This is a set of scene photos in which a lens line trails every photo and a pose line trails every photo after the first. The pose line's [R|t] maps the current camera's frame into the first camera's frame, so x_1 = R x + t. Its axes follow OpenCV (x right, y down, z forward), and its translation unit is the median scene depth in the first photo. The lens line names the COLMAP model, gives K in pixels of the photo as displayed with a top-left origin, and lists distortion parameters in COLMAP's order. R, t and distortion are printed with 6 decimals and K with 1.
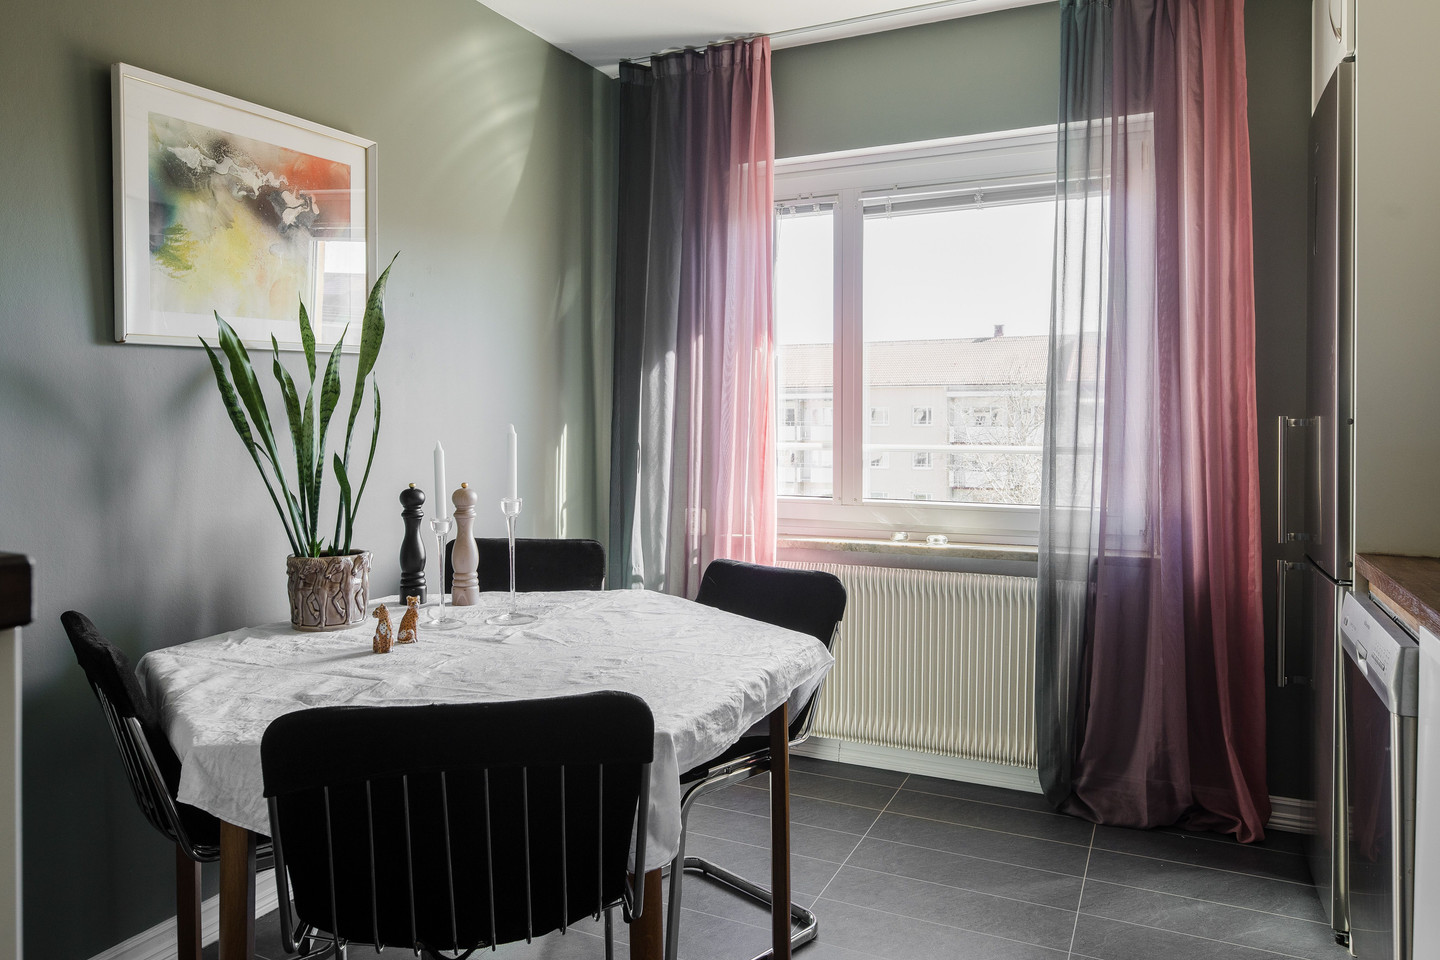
lens RADIAL K [[1034.0, 0, 664.0], [0, 1034.0, 435.7], [0, 0, 1]] dist [-0.021362, 0.004139]
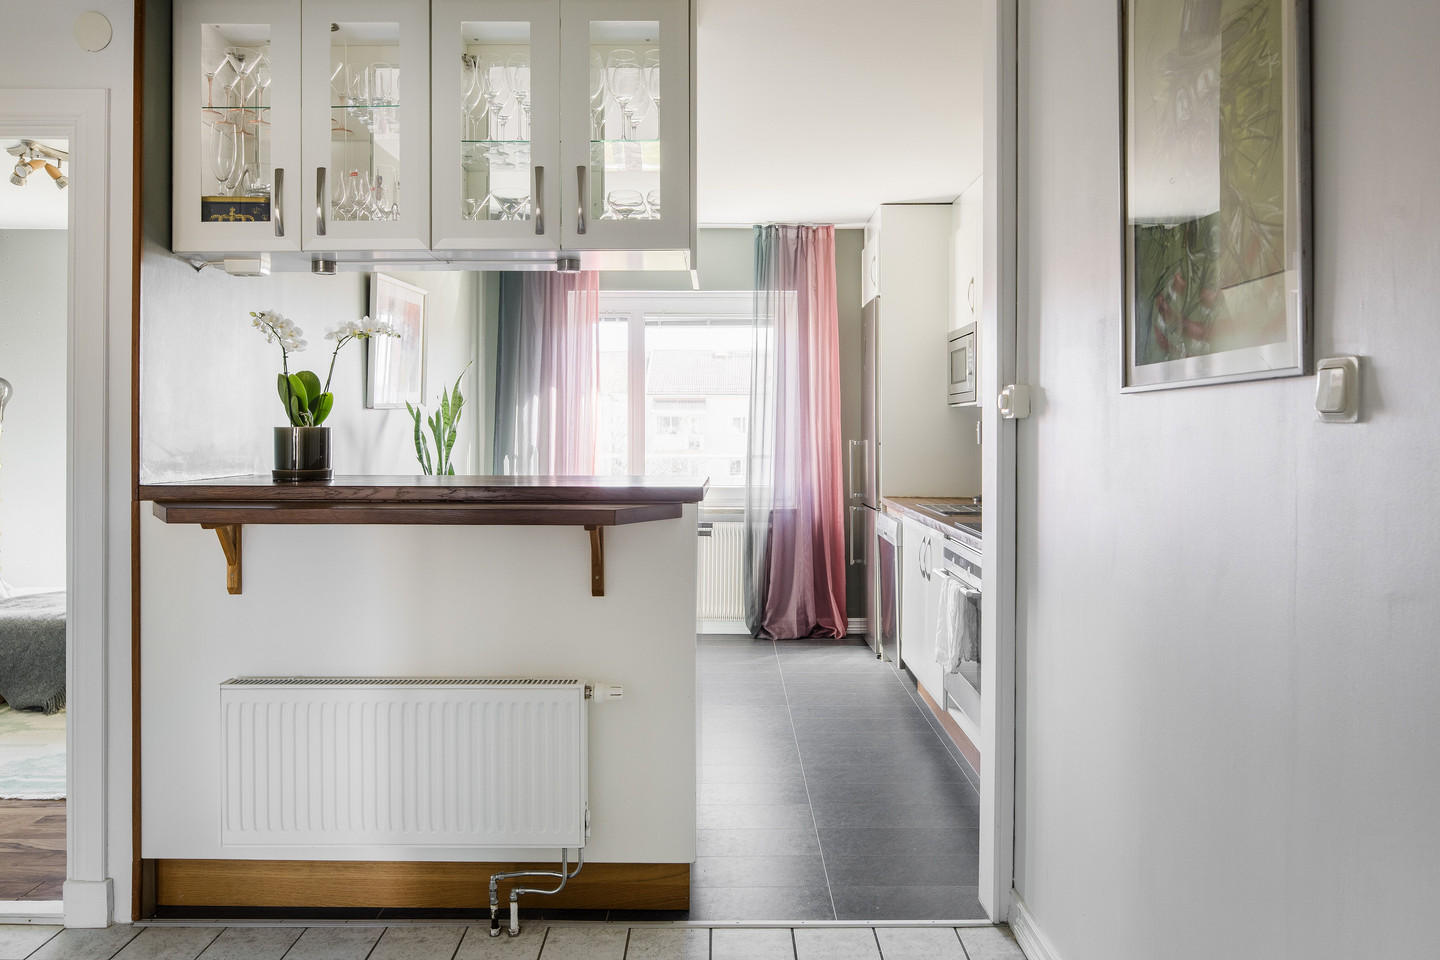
lens RADIAL K [[1034.0, 0, 696.9], [0, 1034.0, 427.1], [0, 0, 1]] dist [-0.021362, 0.004139]
pose [[0.908709, 0.001969, 0.417426, -0.576322], [0.005242, 0.999856, -0.016128, -0.011809], [-0.417398, 0.016844, 0.908568, -0.807348]]
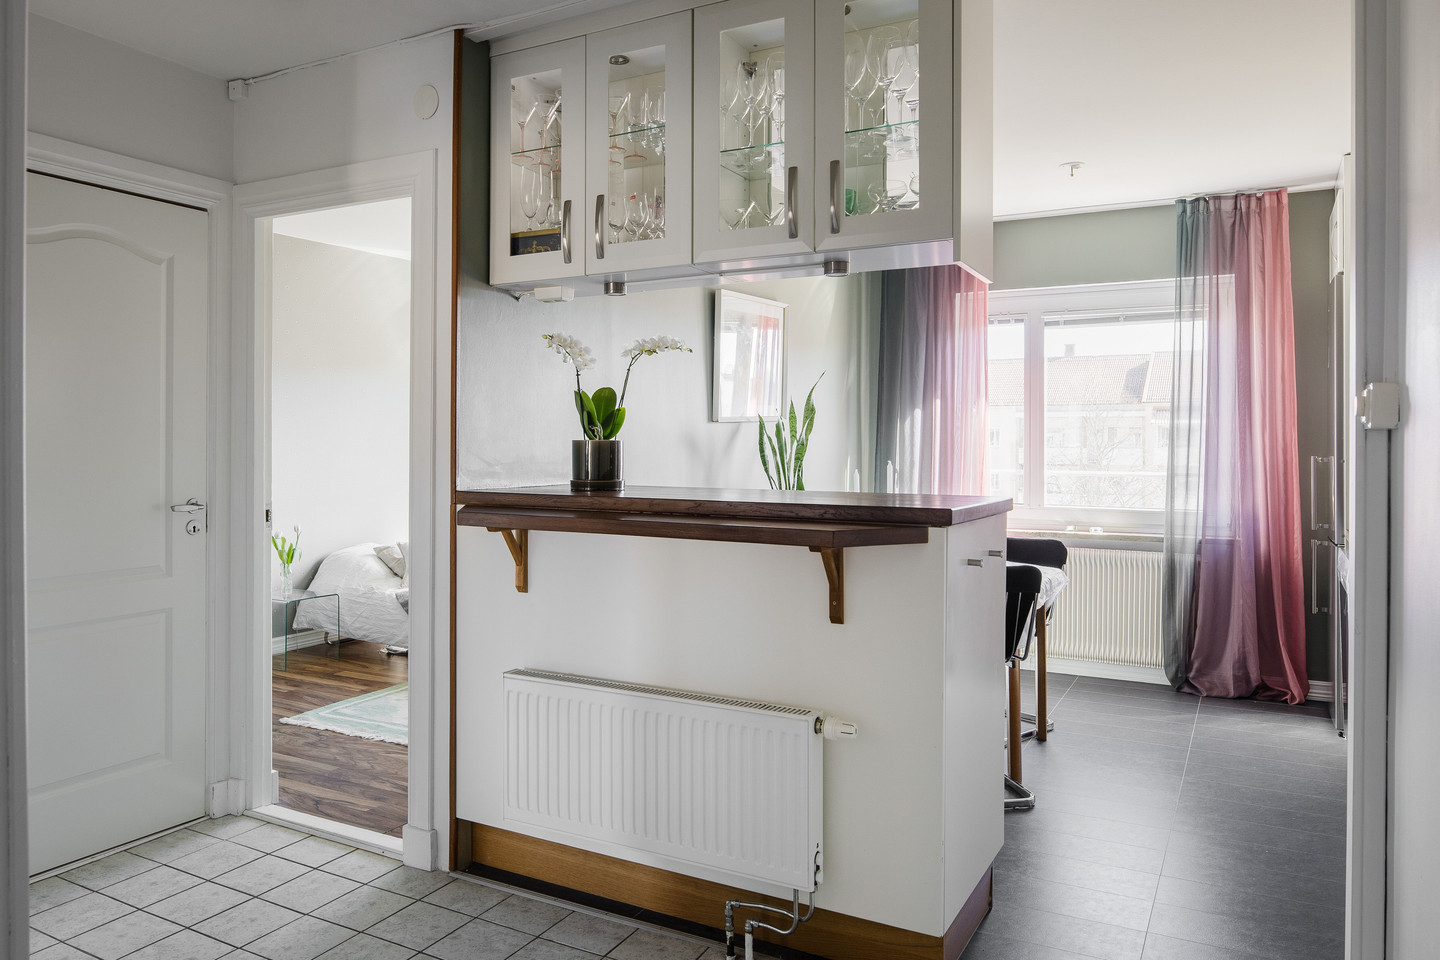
lens RADIAL K [[1034.0, 0, 611.2], [0, 1034.0, 439.4], [0, 0, 1]] dist [-0.021362, 0.004139]
pose [[0.994239, 0.002055, -0.107168, -0.369214], [-0.003884, 0.999850, -0.016858, -0.013086], [0.107118, 0.017177, 0.994098, -0.798626]]
